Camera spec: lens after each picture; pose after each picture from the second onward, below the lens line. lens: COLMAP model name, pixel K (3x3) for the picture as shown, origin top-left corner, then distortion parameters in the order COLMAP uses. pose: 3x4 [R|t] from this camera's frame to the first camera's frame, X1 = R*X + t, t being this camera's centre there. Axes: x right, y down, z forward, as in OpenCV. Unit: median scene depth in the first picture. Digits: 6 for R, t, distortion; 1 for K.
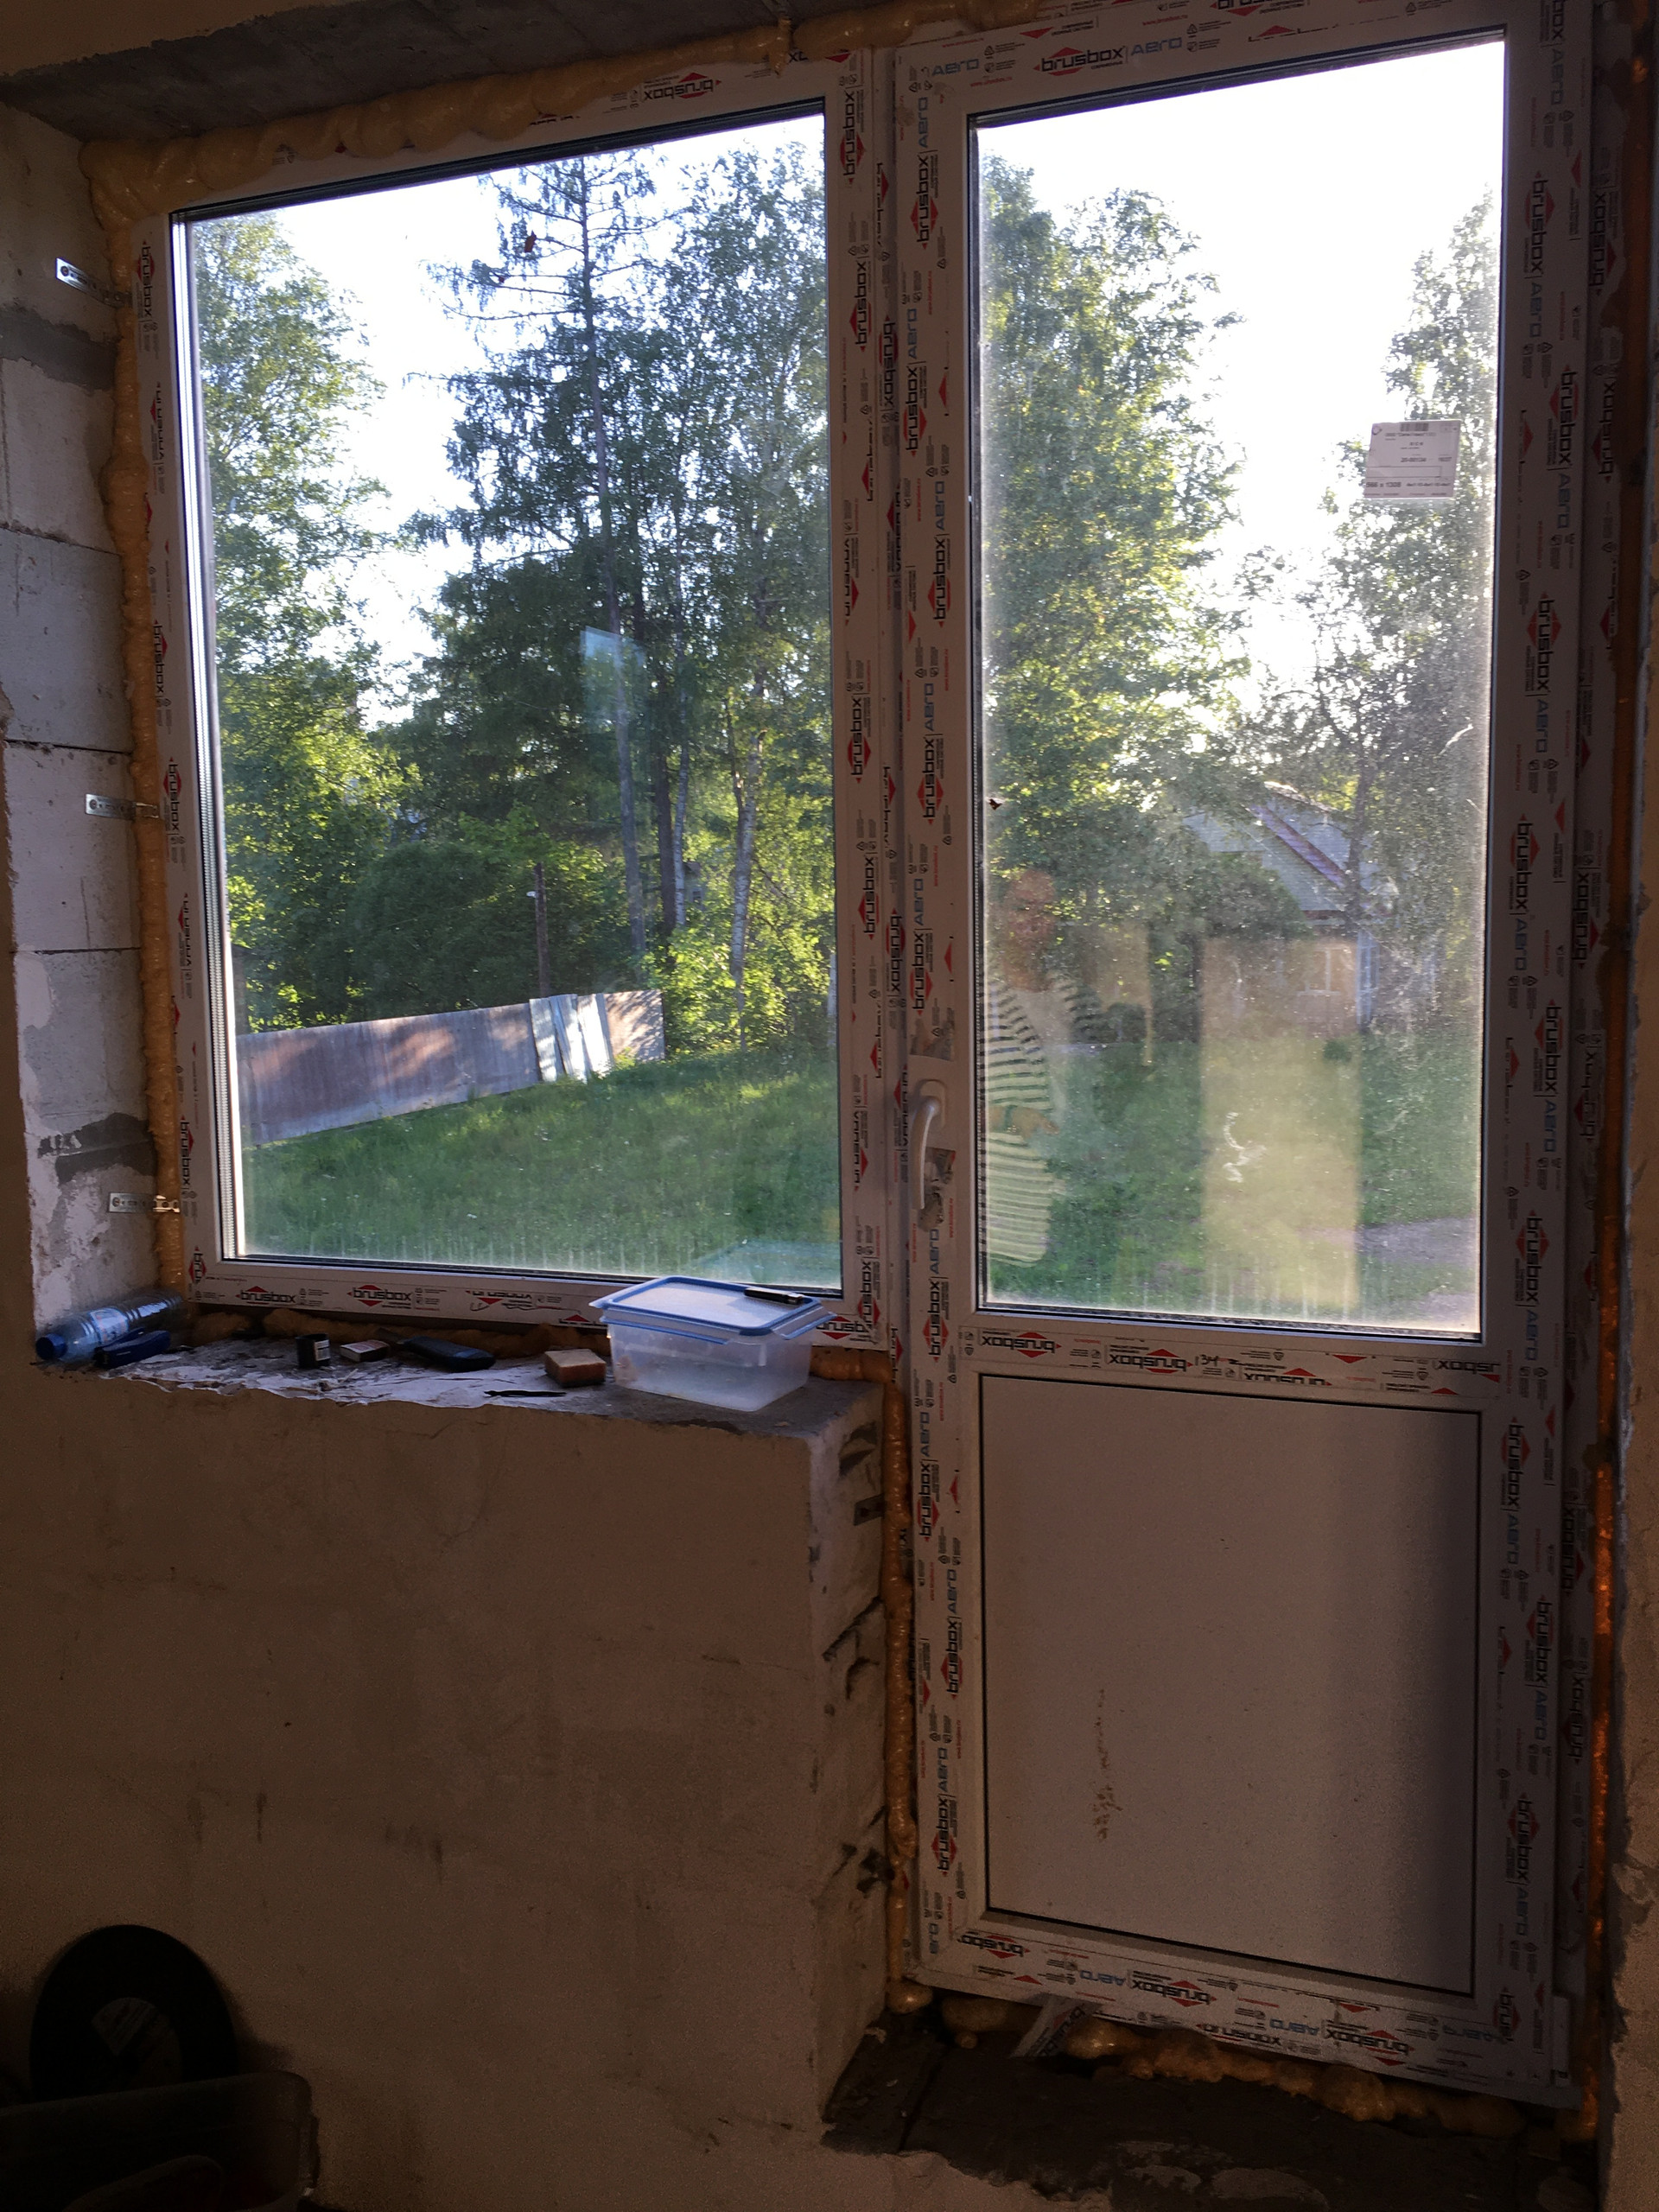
lens RADIAL K [[1897.4, 0, 812.0], [0, 1897.4, 1094.3], [0, 0, 1]] dist [0.075437, -0.106342]
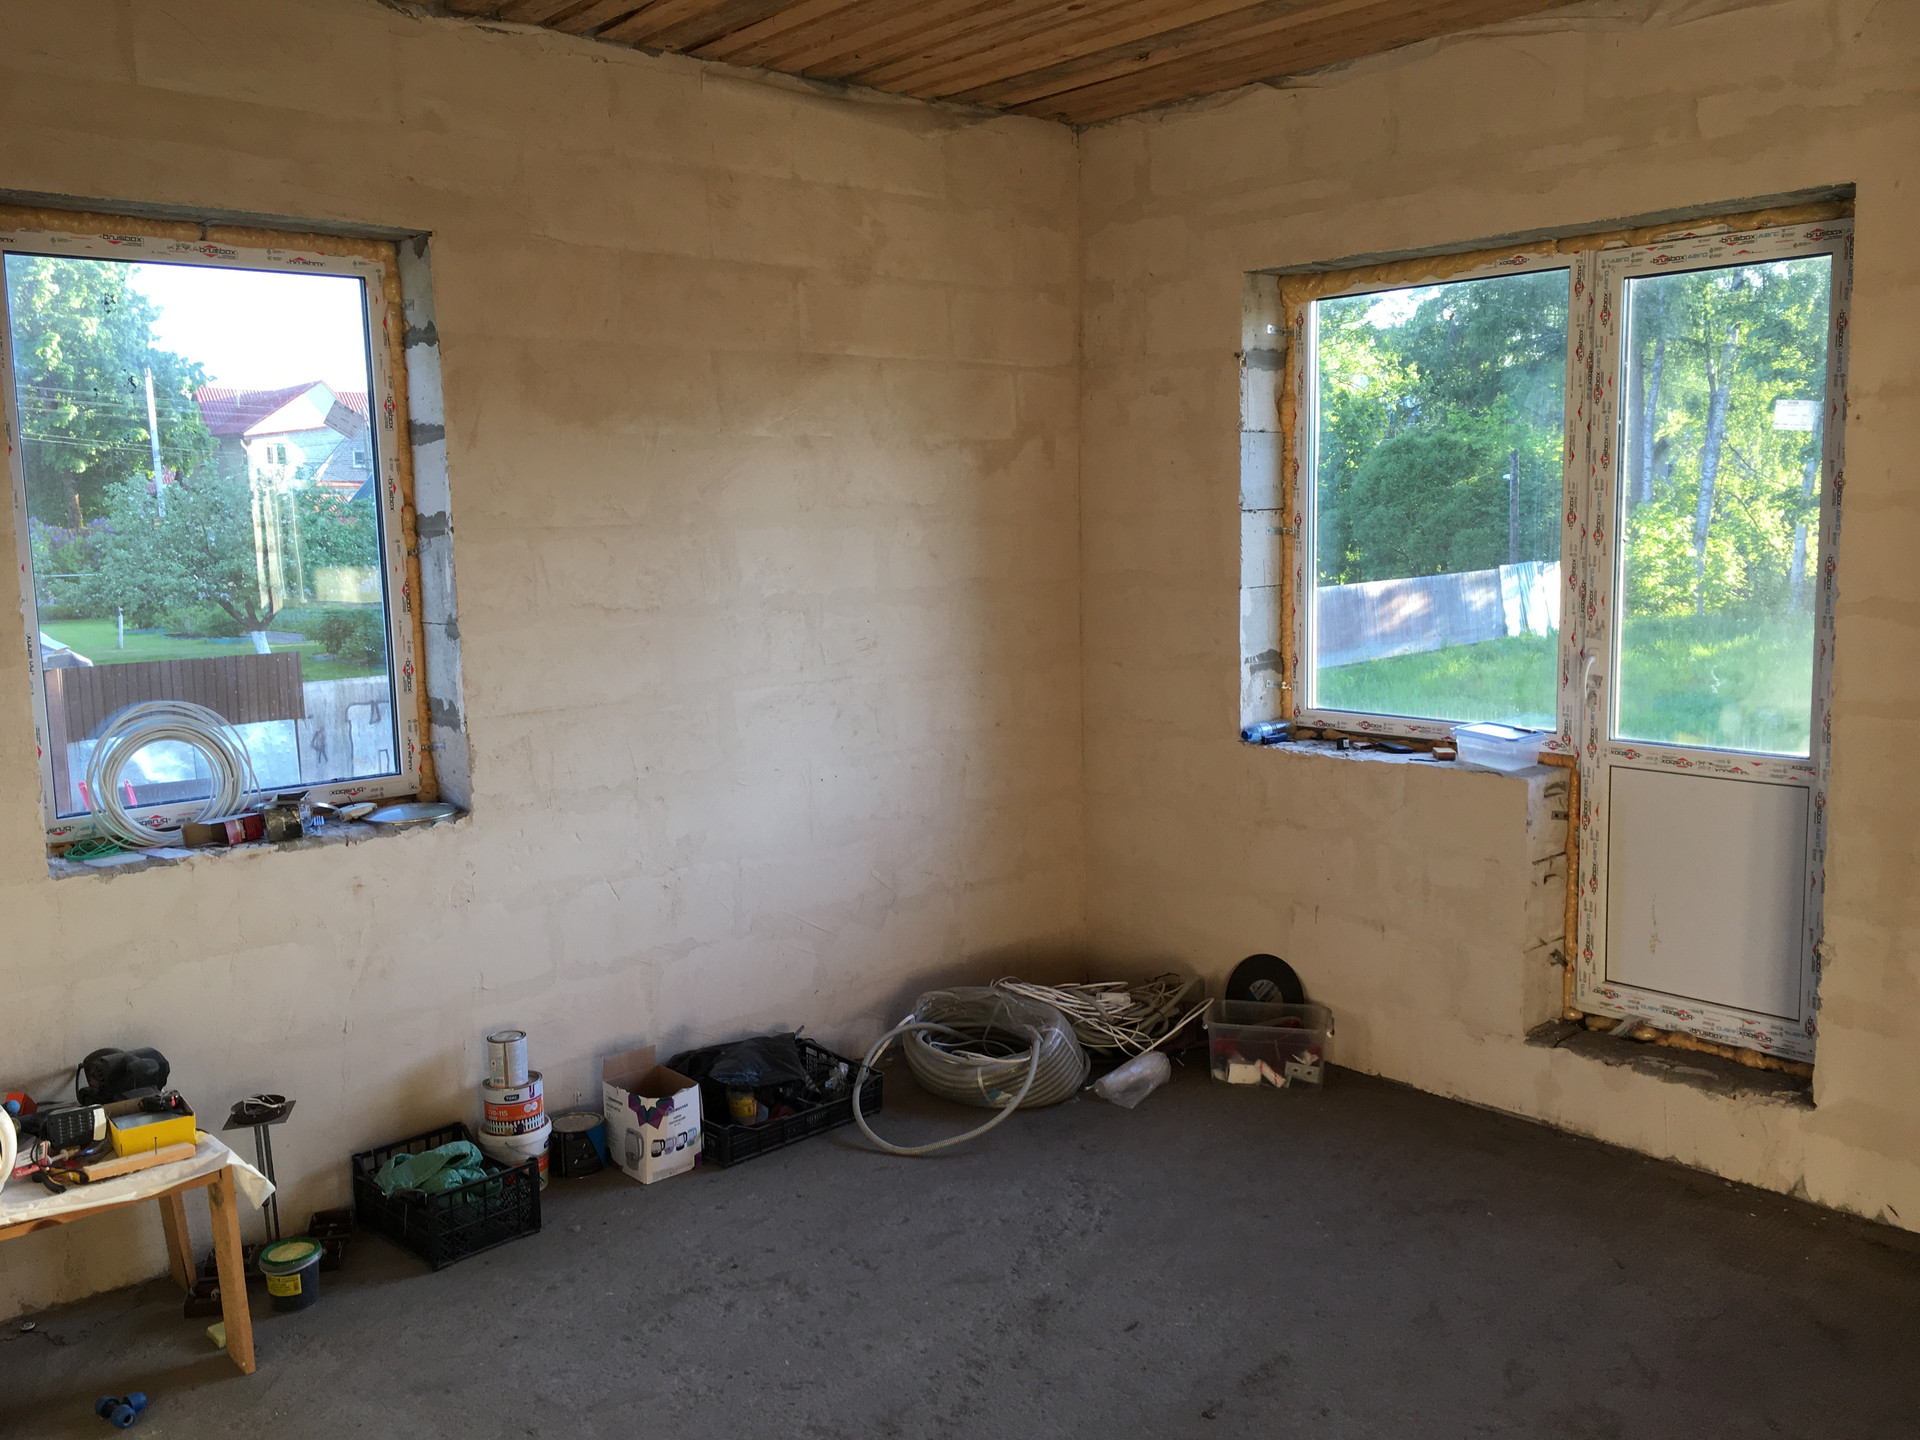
lens RADIAL K [[1647.0, 0, 953.9], [0, 1647.0, 712.8], [0, 0, 1]] dist [0.075437, -0.106342]
pose [[0.891748, 0.055432, -0.449125, 0.027203], [-0.035646, 0.997990, 0.052399, -0.000626], [0.451127, -0.030717, 0.891931, -0.123170]]
